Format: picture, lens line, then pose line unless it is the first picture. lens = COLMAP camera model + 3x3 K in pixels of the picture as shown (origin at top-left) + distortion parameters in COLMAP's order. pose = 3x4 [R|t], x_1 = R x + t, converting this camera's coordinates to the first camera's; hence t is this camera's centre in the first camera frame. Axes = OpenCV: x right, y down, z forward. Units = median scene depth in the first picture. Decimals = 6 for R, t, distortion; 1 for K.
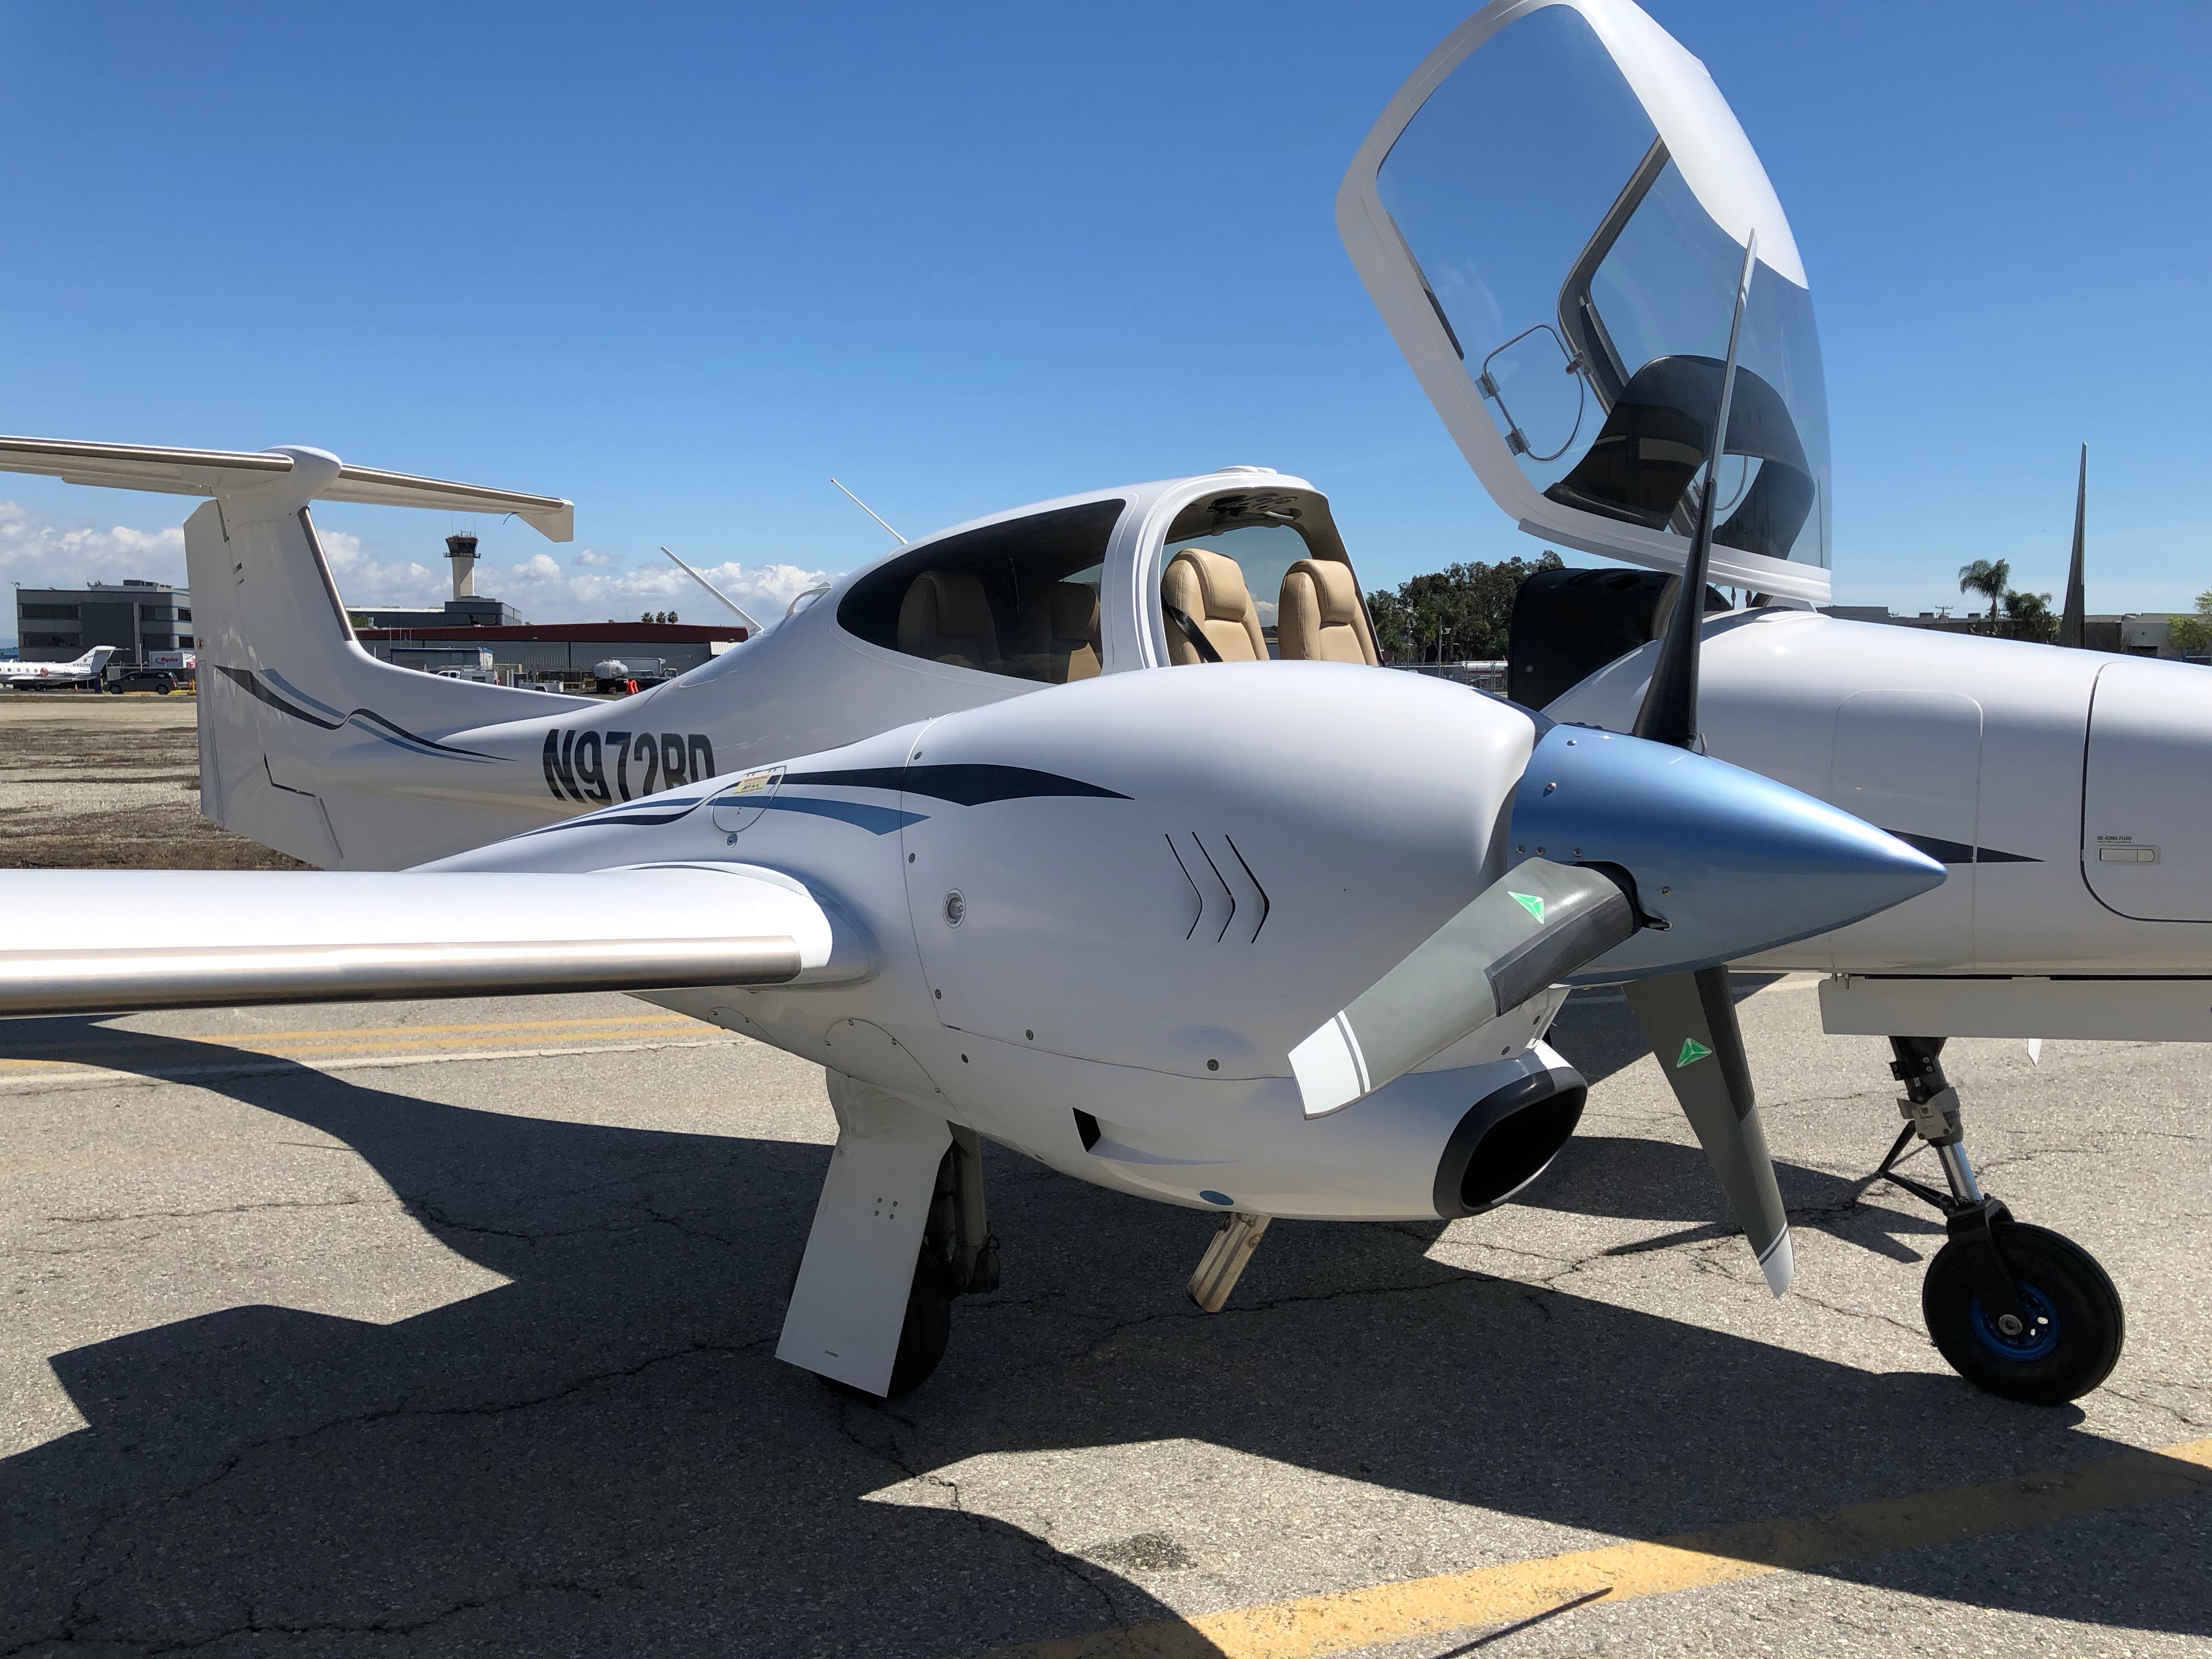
lens RADIAL K [[1810.0, 0, 1099.0], [0, 1810.0, 830.3], [0, 0, 1]] dist [0.023532, -0.003777]
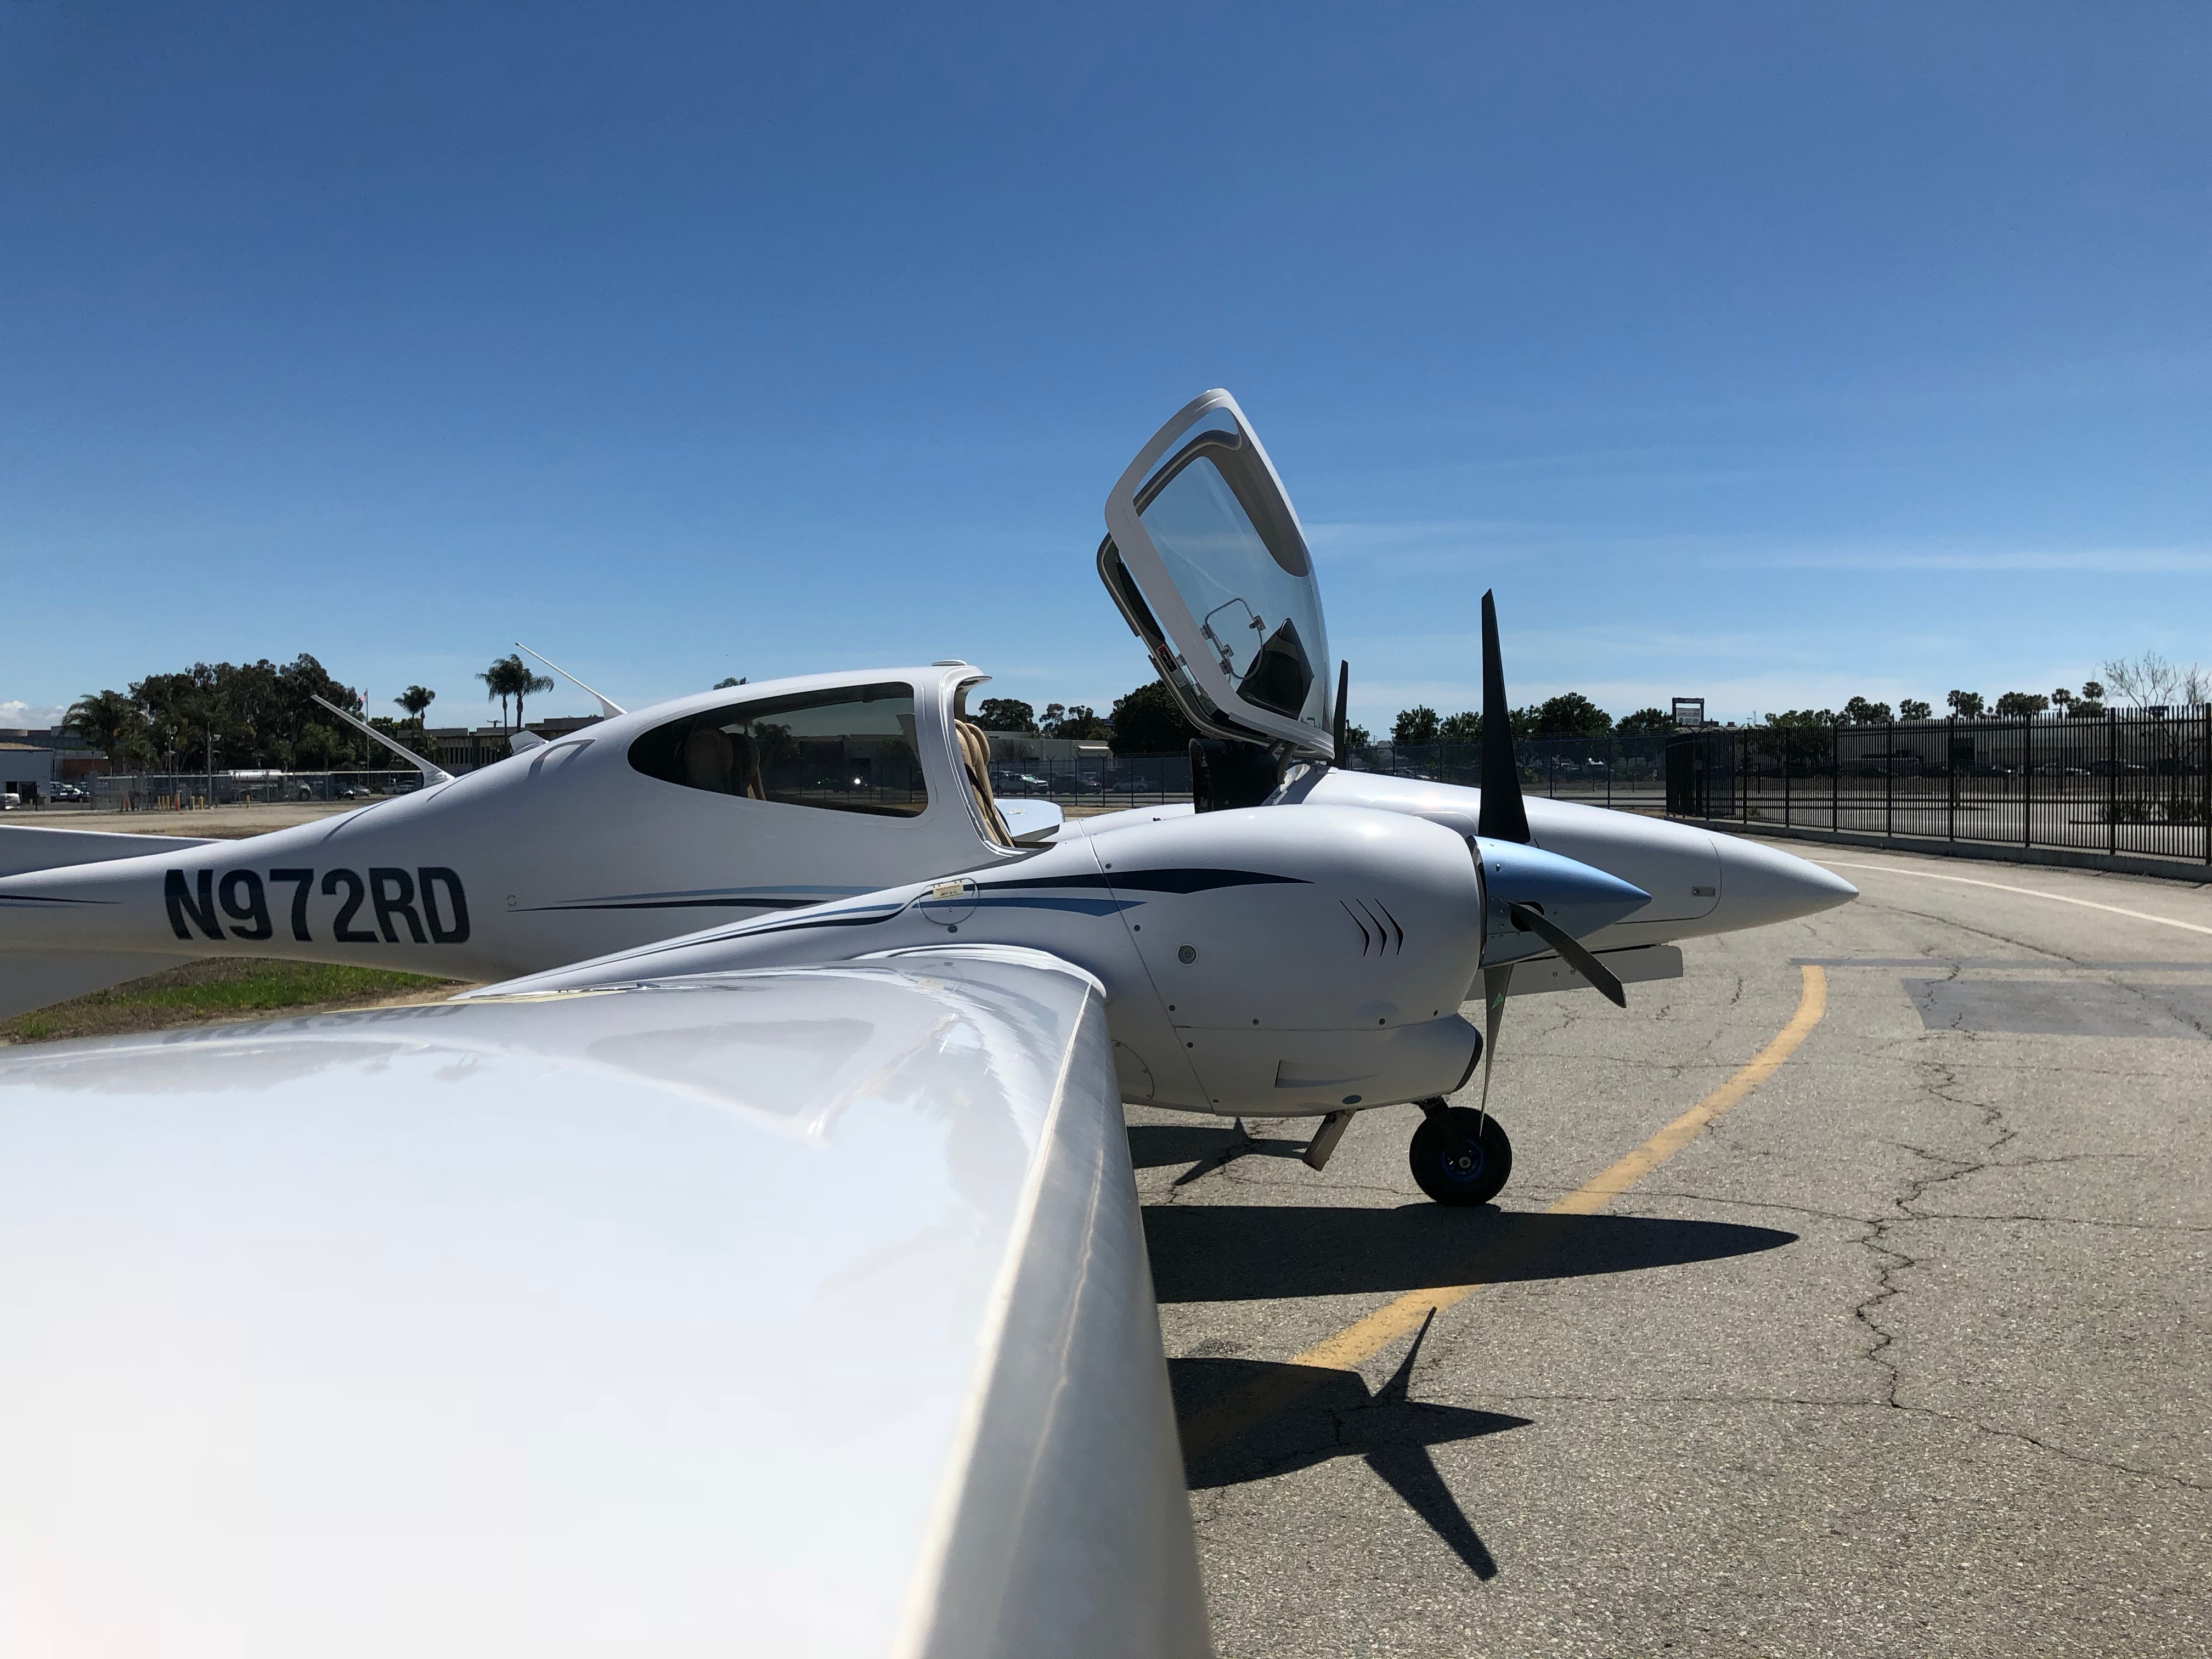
lens RADIAL K [[1840.5, 0, 1120.3], [0, 1840.5, 719.6], [0, 0, 1]] dist [0.006675, -0.012105]
pose [[0.776861, 0.010337, 0.629587, -0.561736], [0.064091, 0.993374, -0.095393, -0.006902], [-0.626402, 0.114458, 0.771051, -0.143357]]
